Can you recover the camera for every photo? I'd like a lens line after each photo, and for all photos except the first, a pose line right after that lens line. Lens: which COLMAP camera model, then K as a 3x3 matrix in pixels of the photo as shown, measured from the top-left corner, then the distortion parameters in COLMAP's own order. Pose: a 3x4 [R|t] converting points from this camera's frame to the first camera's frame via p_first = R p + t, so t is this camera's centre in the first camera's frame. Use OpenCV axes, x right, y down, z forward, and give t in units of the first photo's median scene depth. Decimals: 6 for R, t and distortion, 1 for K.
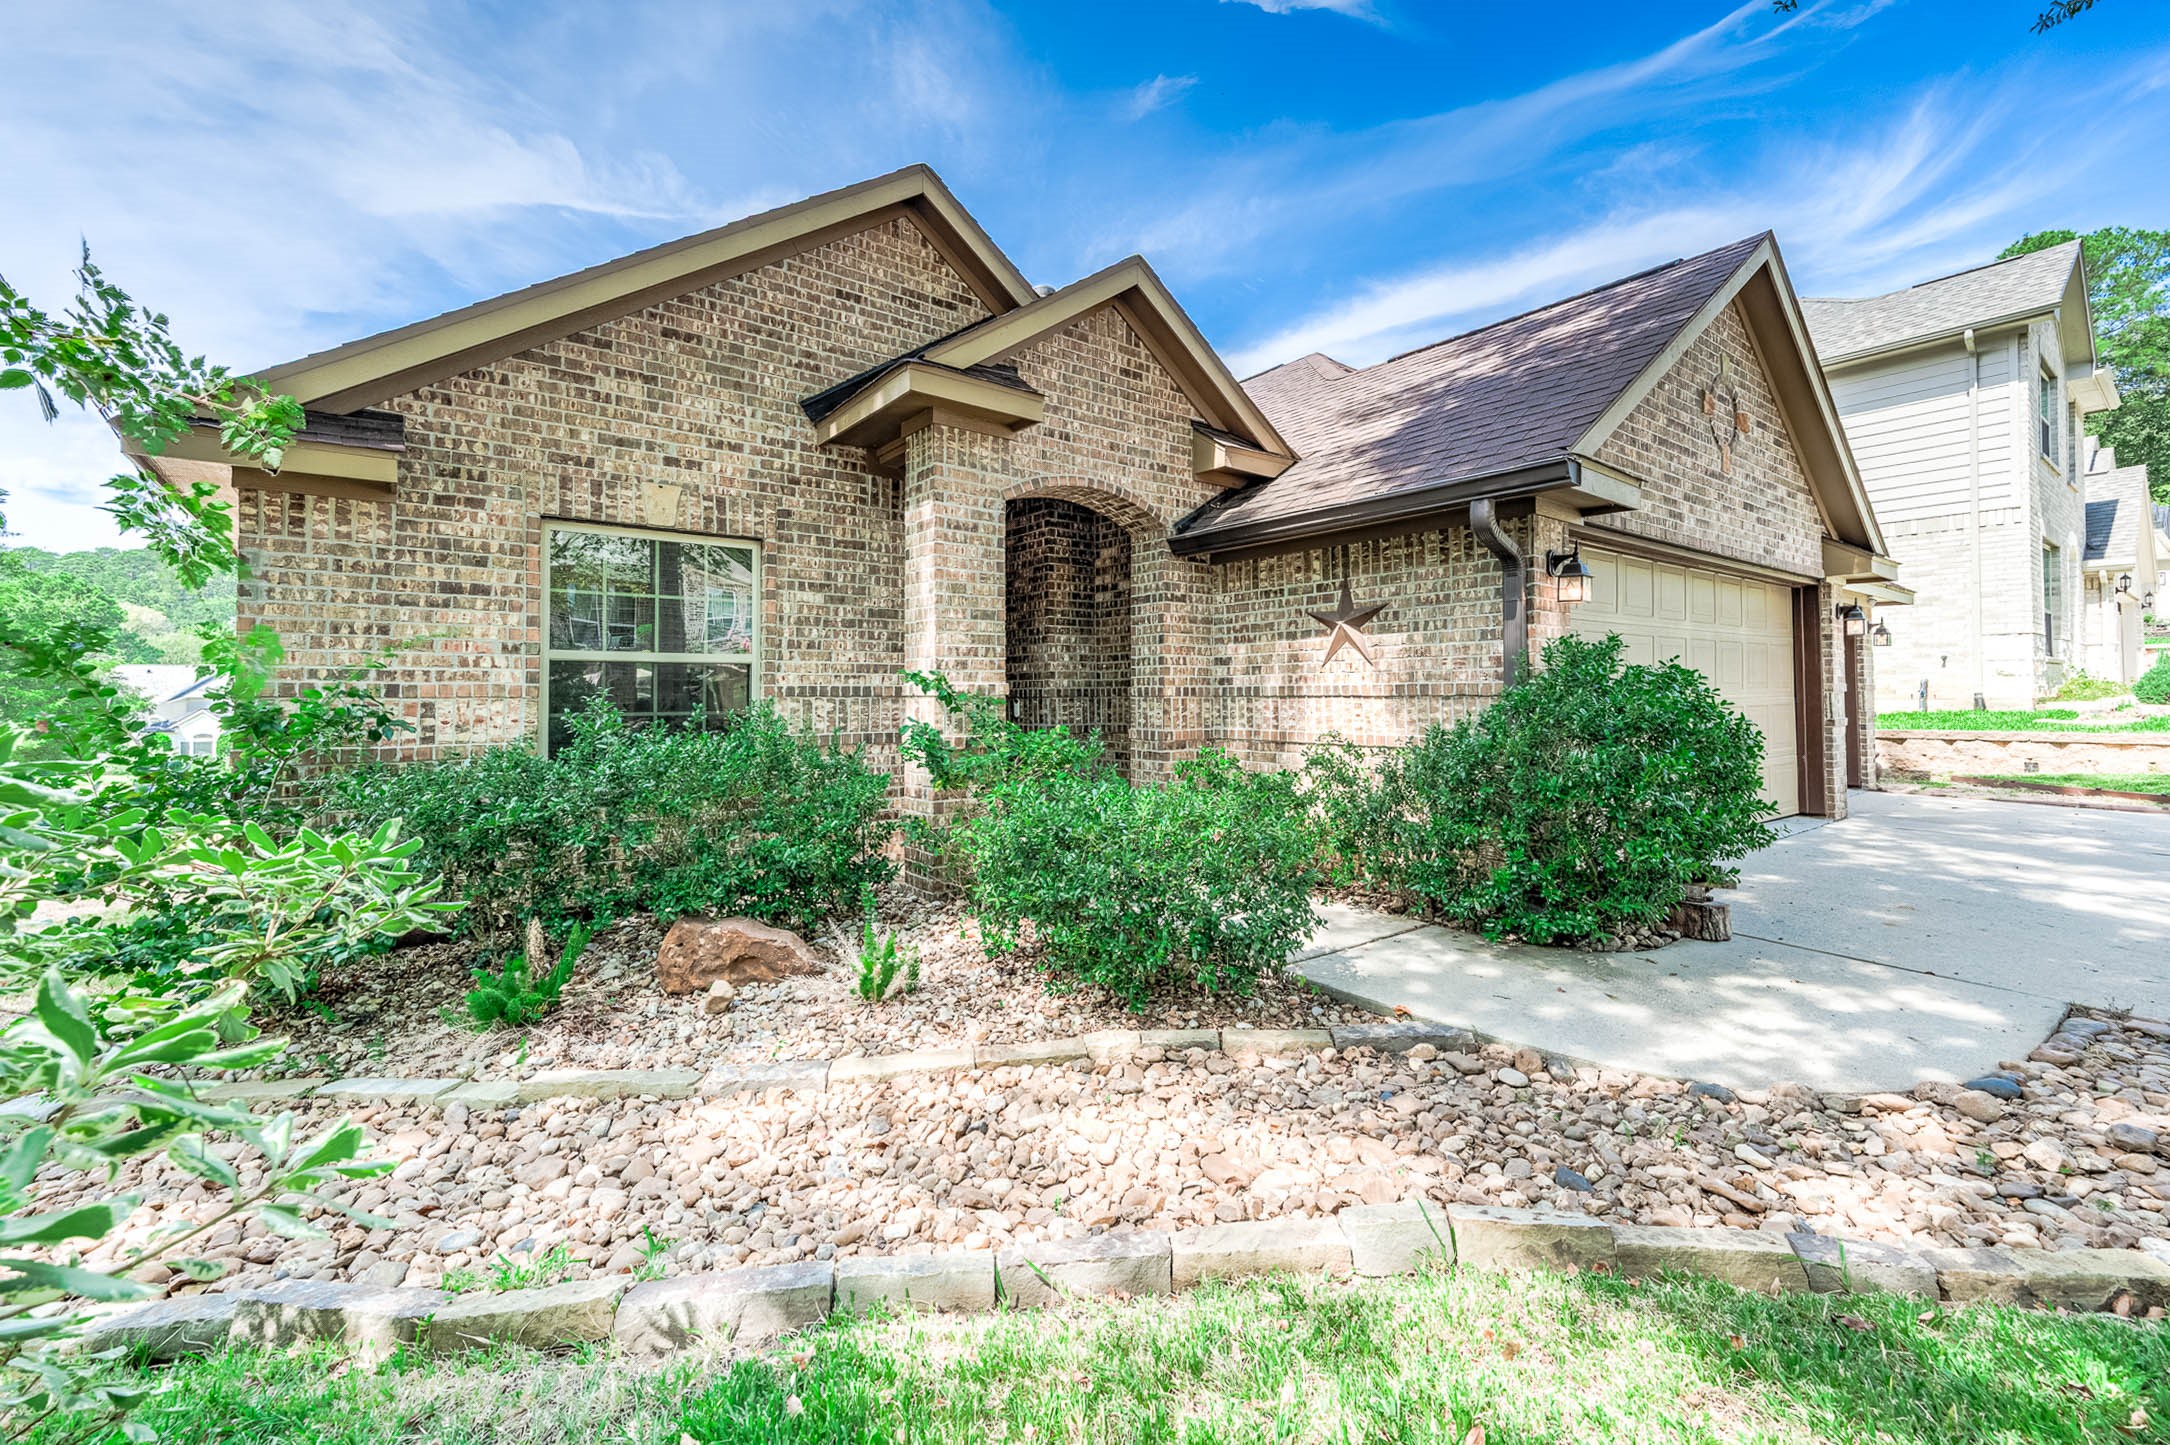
lens RADIAL K [[891.8, 0, 1085.8], [0, 891.8, 679.7], [0, 0, 1]] dist [0.016826, 0.000261]
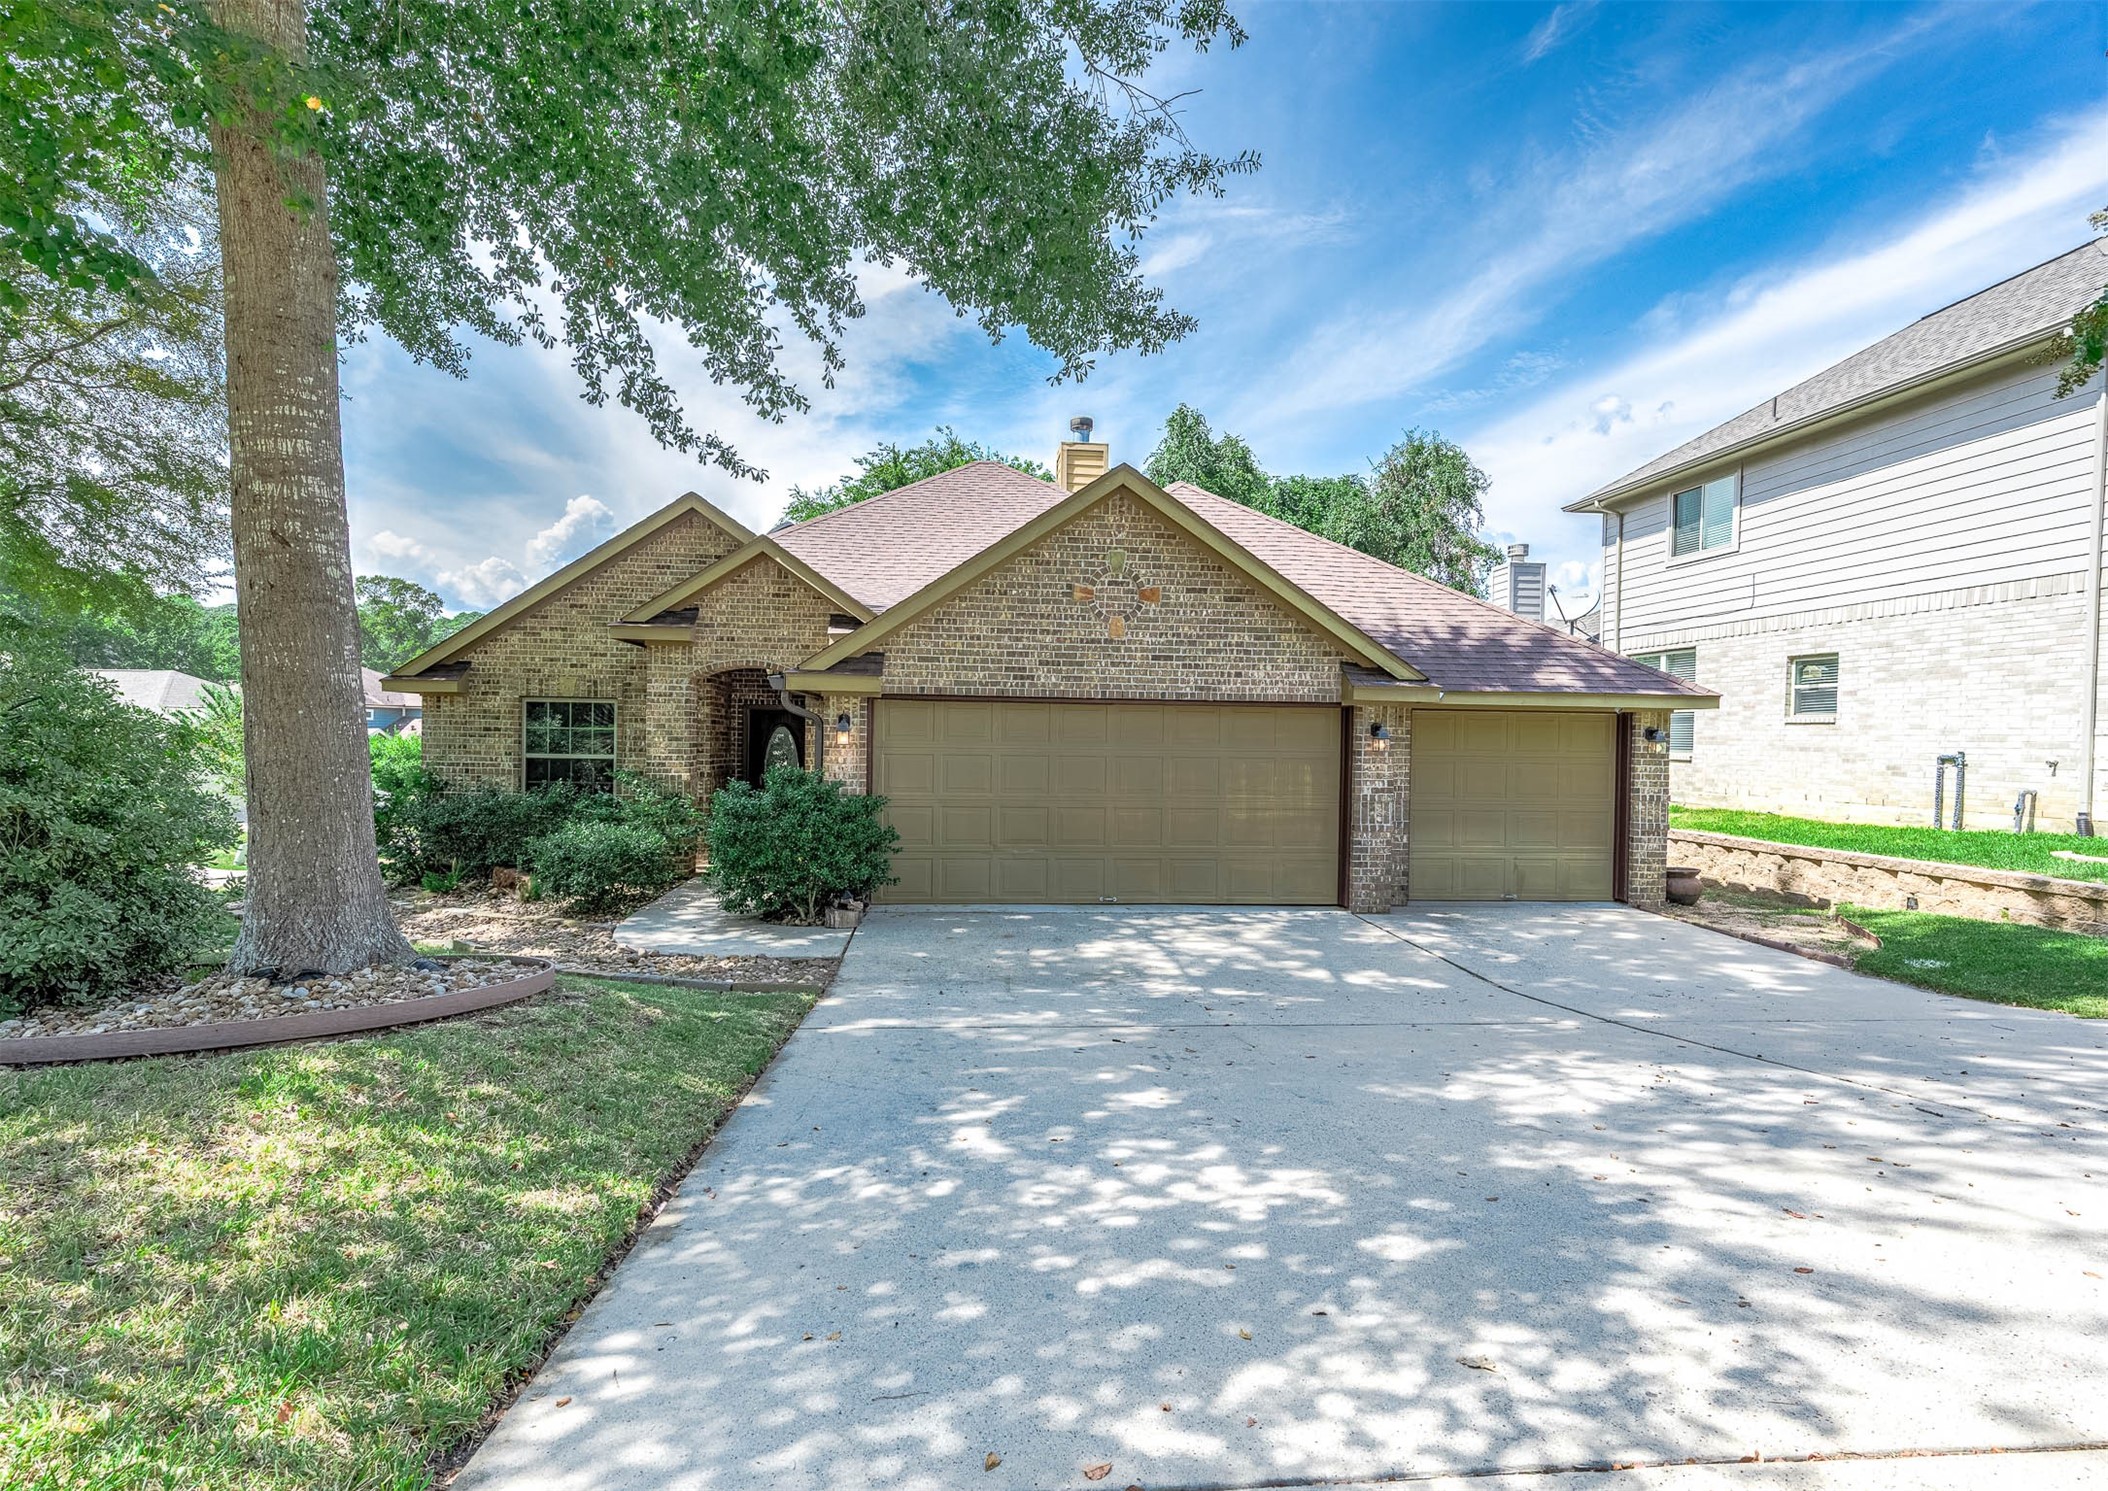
lens RADIAL K [[1042.4, 0, 1056.9], [0, 1042.4, 746.1], [0, 0, 1]] dist [0.019195, 0.000289]
pose [[0.833829, 0.025835, -0.551418, 1.853679], [-0.010842, 0.999478, 0.030434, -0.136262], [0.551917, -0.019398, 0.833674, -0.448238]]
